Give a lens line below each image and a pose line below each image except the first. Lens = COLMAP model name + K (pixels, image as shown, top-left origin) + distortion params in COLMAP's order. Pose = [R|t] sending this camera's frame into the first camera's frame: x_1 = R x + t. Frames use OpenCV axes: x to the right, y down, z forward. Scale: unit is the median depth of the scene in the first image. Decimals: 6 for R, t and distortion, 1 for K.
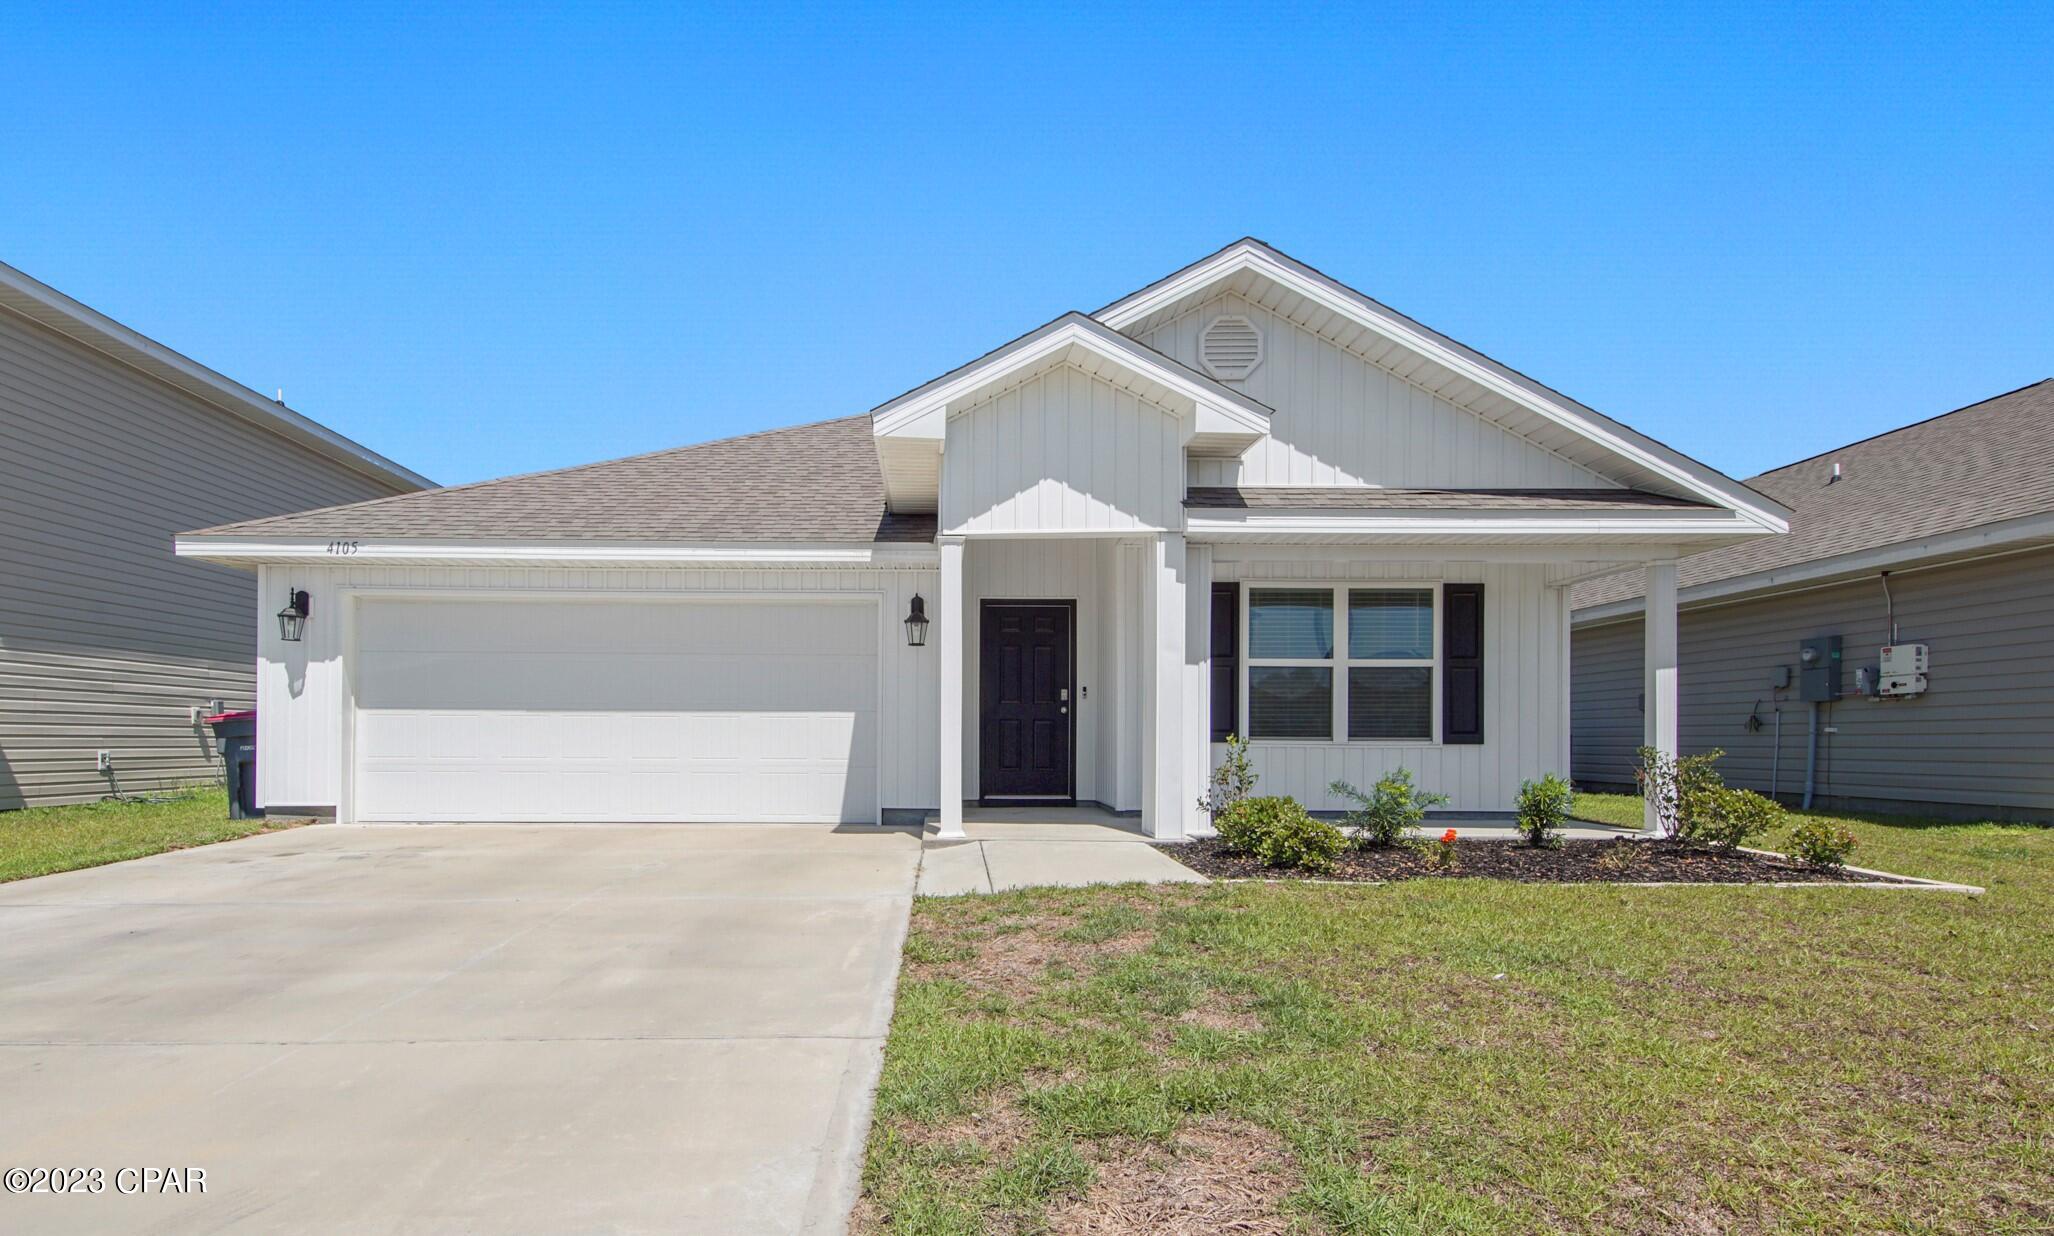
lens RADIAL K [[1063.1, 0, 953.2], [0, 1063.1, 680.2], [0, 0, 1]] dist [0.026849, -0.000605]
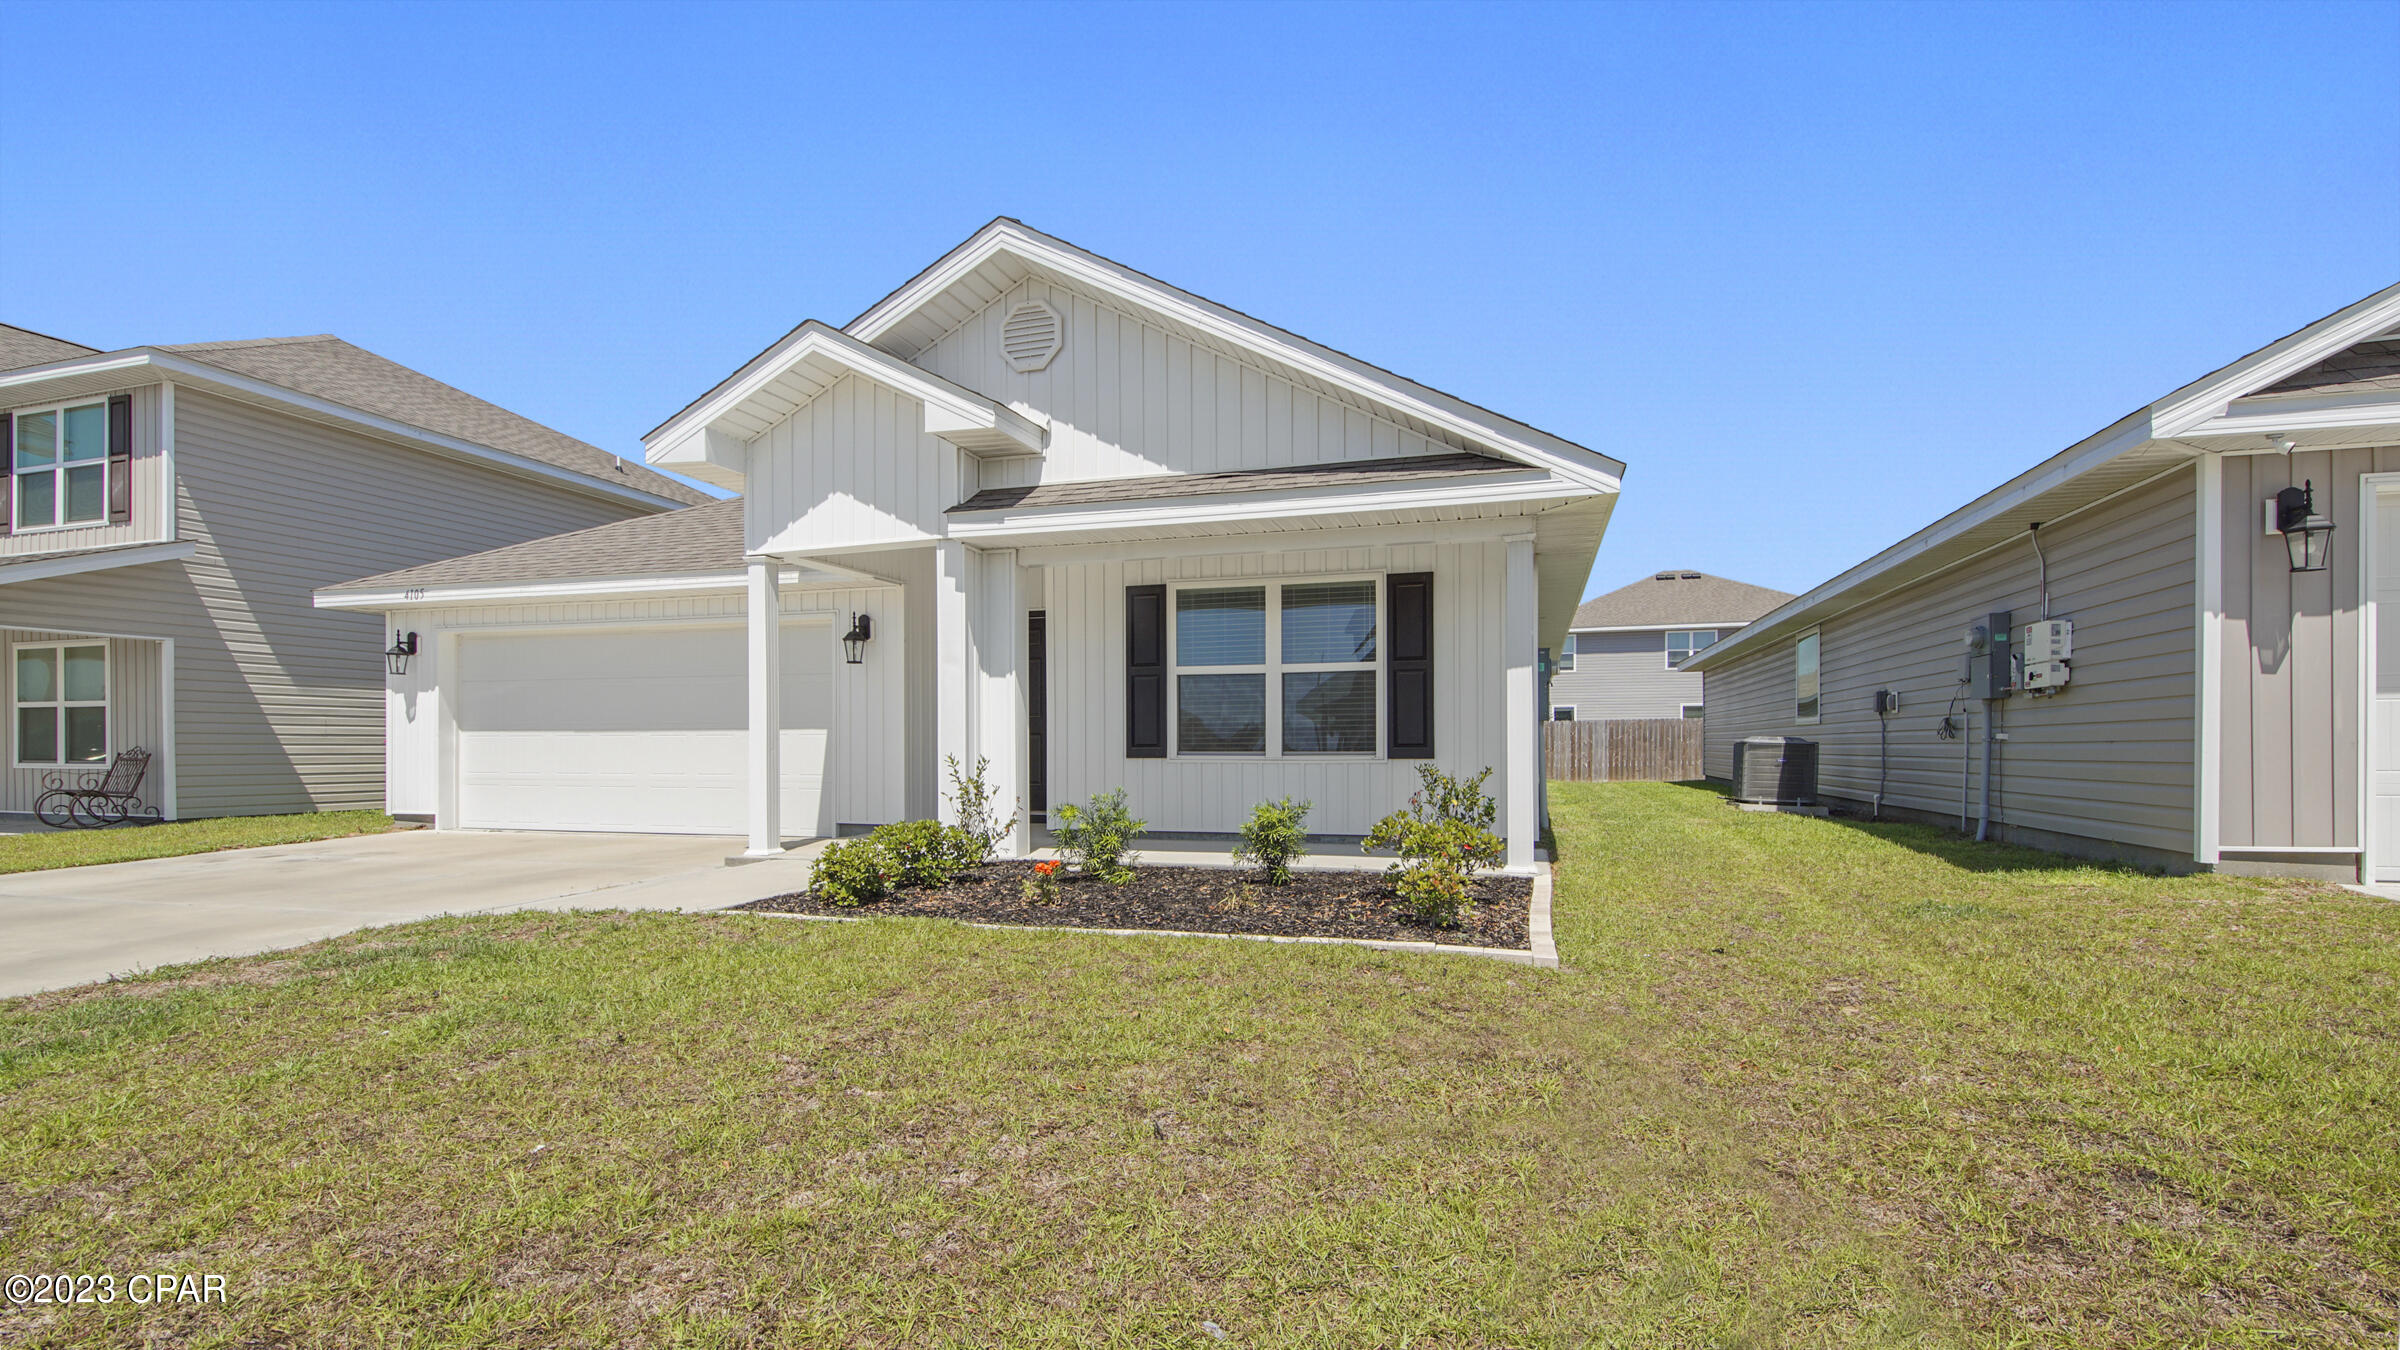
lens RADIAL K [[1065.0, 0, 1196.9], [0, 1065.0, 705.1], [0, 0, 1]] dist [0.044870, -0.023941]
pose [[0.953408, -0.018035, -0.301146, 0.576713], [0.022290, 0.999694, 0.010698, 0.003548], [0.300861, -0.016913, 0.953518, 0.124689]]
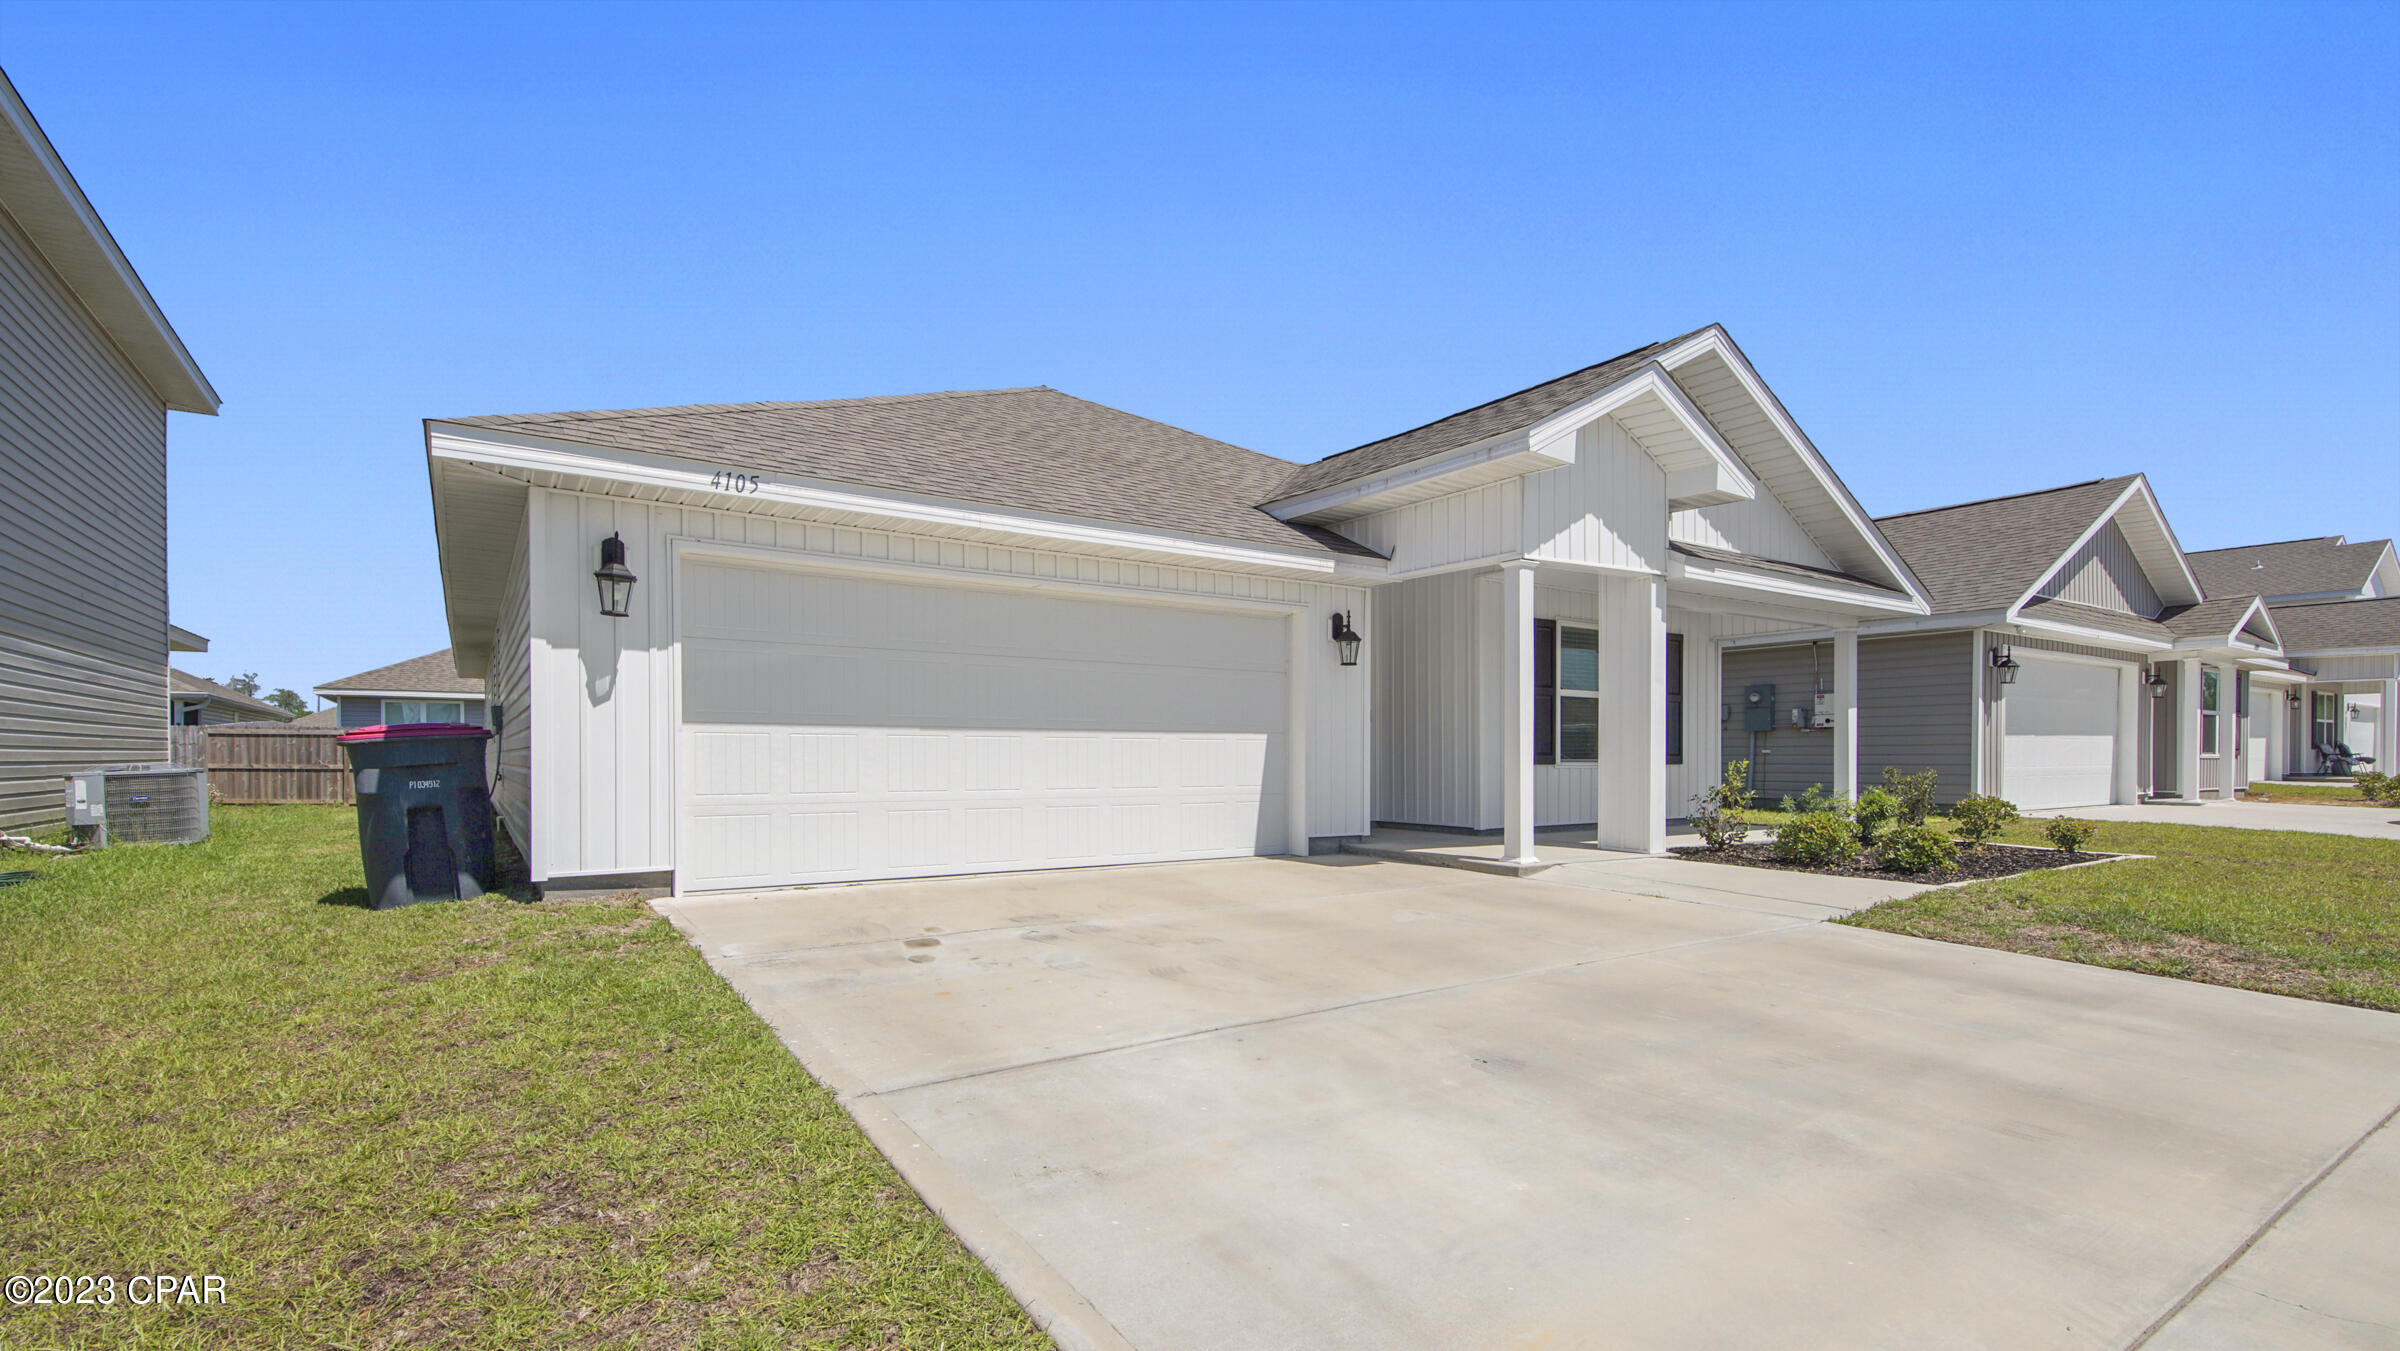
lens RADIAL K [[1061.0, 0, 1199.0], [0, 1061.0, 694.7], [0, 0, 1]] dist [0.036969, -0.023523]
pose [[0.836872, 0.027972, 0.546683, -0.656436], [-0.026441, 0.999593, -0.010669, 0.007600], [-0.546759, -0.005526, 0.837272, 0.273775]]
